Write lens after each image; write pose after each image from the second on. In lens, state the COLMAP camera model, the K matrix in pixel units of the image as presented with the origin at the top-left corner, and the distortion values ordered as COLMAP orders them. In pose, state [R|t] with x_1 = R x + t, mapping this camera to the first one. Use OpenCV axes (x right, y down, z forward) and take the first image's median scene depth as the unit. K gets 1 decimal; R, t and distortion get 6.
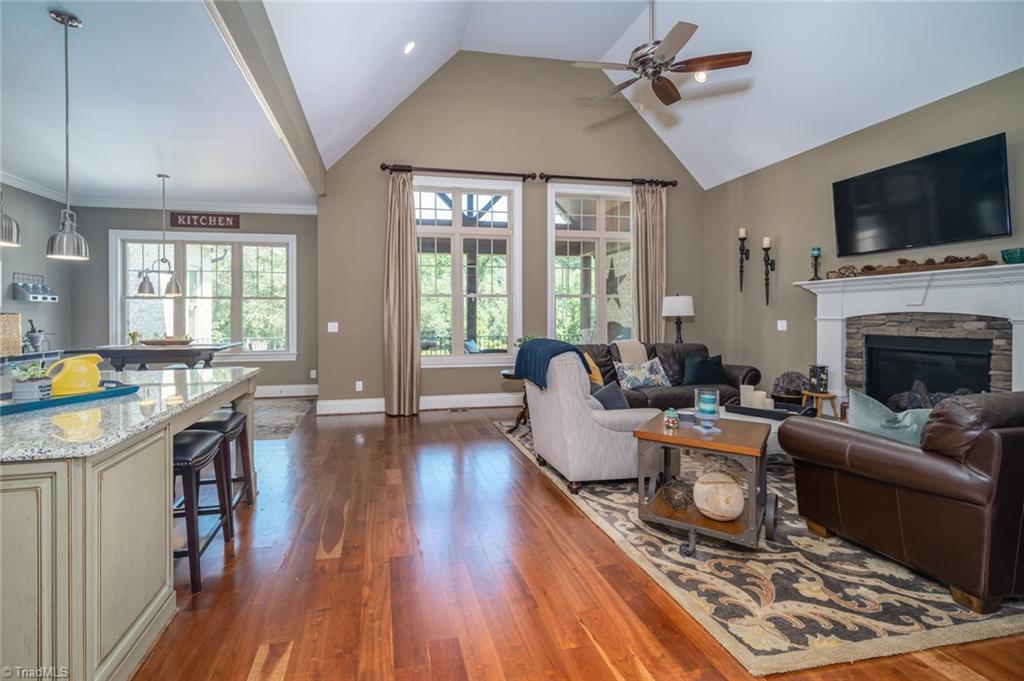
lens RADIAL K [[458.4, 0, 470.8], [0, 458.4, 317.0], [0, 0, 1]] dist [0.004711, 0.000306]
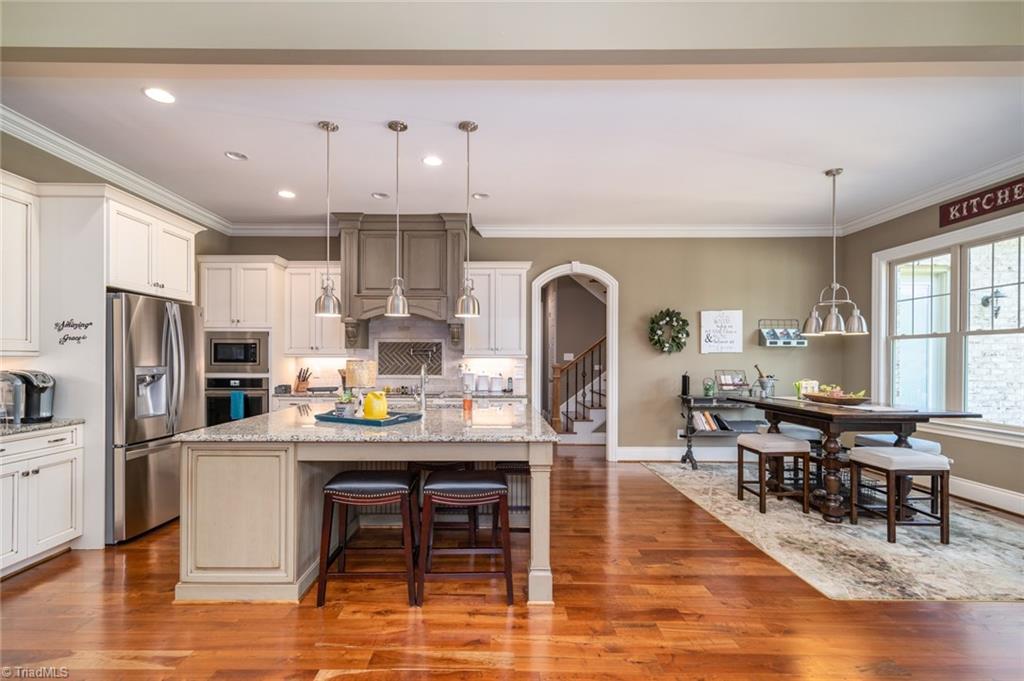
lens RADIAL K [[468.0, 0, 493.5], [0, 468.0, 358.7], [0, 0, 1]] dist [0.004708, 0.000635]
pose [[-0.198793, 0.003491, -0.980035, 0.185007], [-0.005201, 0.999976, 0.004617, -0.010540], [0.980028, 0.006015, -0.198770, 0.669257]]
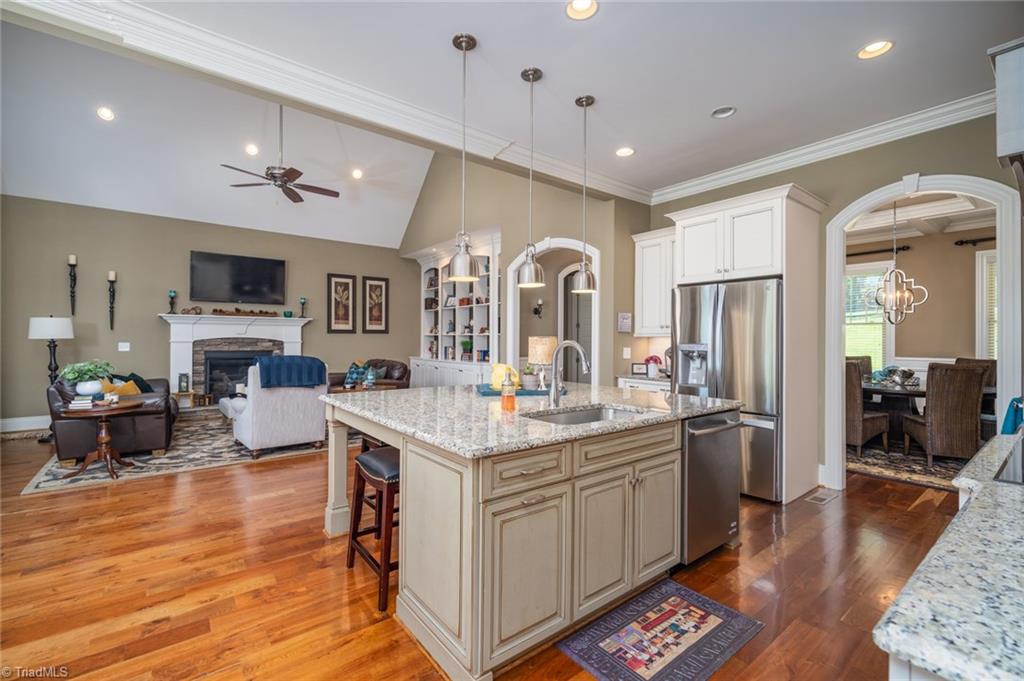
lens RADIAL K [[442.0, 0, 511.3], [0, 442.0, 335.1], [0, 0, 1]] dist [0.000473, 0.000238]
pose [[-0.455701, 0.011055, 0.890064, -0.903667], [-0.000373, 0.999920, -0.012611, 0.001486], [-0.890133, -0.006079, -0.455661, 0.678529]]
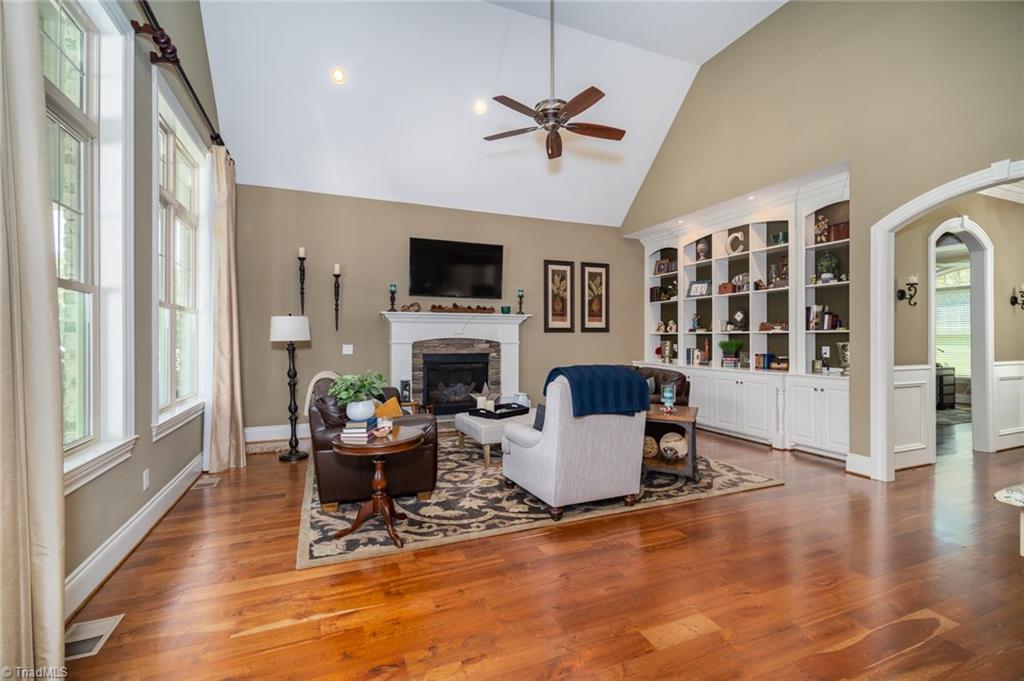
lens RADIAL K [[446.9, 0, 508.7], [0, 446.9, 337.7], [0, 0, 1]] dist [0.003277, 0.000168]
pose [[-0.193639, 0.005122, 0.981059, -0.461512], [0.002974, 0.999985, -0.004634, -0.003524], [-0.981068, 0.002020, -0.193651, 0.908922]]
